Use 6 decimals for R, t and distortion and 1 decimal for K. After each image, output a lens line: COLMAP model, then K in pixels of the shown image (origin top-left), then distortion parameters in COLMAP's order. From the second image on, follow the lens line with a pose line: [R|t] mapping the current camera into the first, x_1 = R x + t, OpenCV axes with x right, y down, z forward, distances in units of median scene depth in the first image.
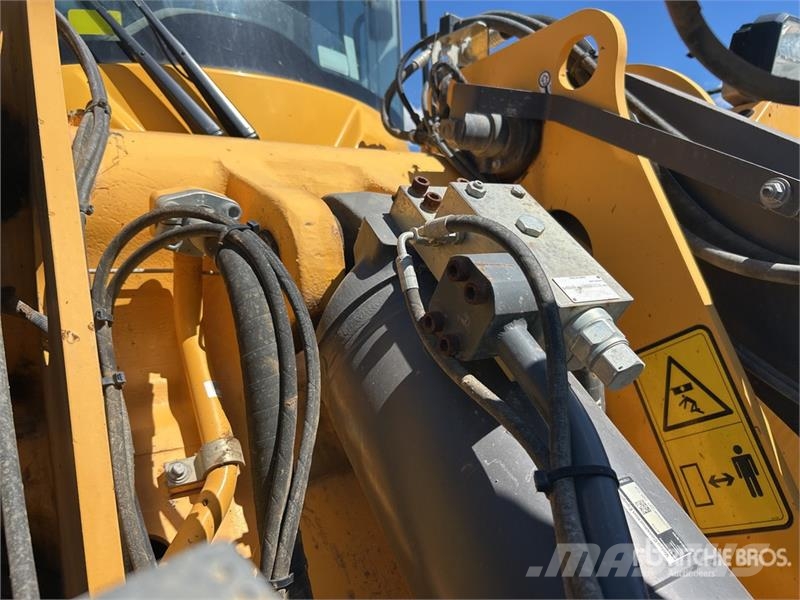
lens RADIAL K [[588.7, 0, 404.1], [0, 588.7, 299.4], [0, 0, 1]] dist [0.047152, -0.048718]
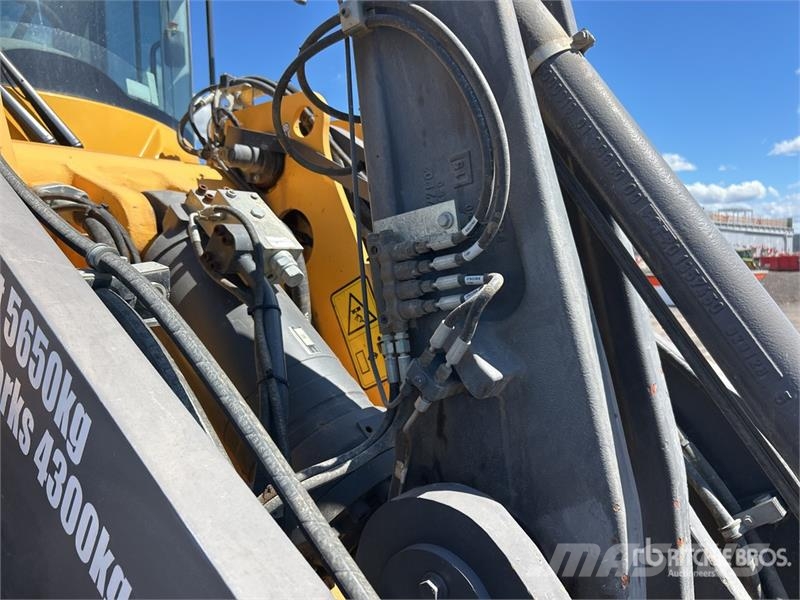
lens RADIAL K [[592.4, 0, 397.5], [0, 592.4, 298.7], [0, 0, 1]] dist [0.039142, -0.060923]
pose [[0.947430, 0.002675, 0.319953, 0.010417], [0.000120, 0.999962, -0.008715, 0.148006], [-0.319964, 0.008296, 0.947393, -0.856744]]
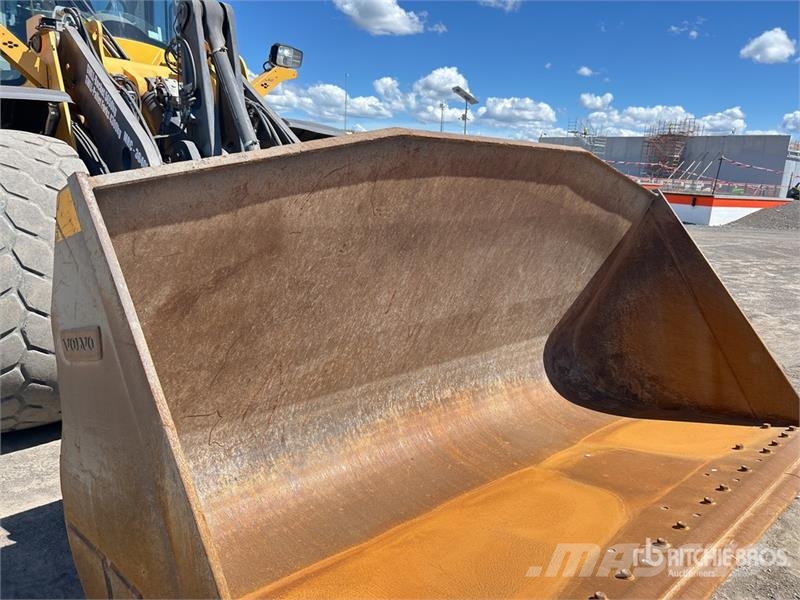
lens RADIAL K [[583.8, 0, 399.3], [0, 583.8, 298.1], [0, 0, 1]] dist [0.056972, -0.001396]
pose [[0.975681, 0.053849, 0.212477, 1.133820], [-0.085989, 0.985680, 0.145052, 0.857640], [-0.201623, -0.159795, 0.966340, -5.238490]]
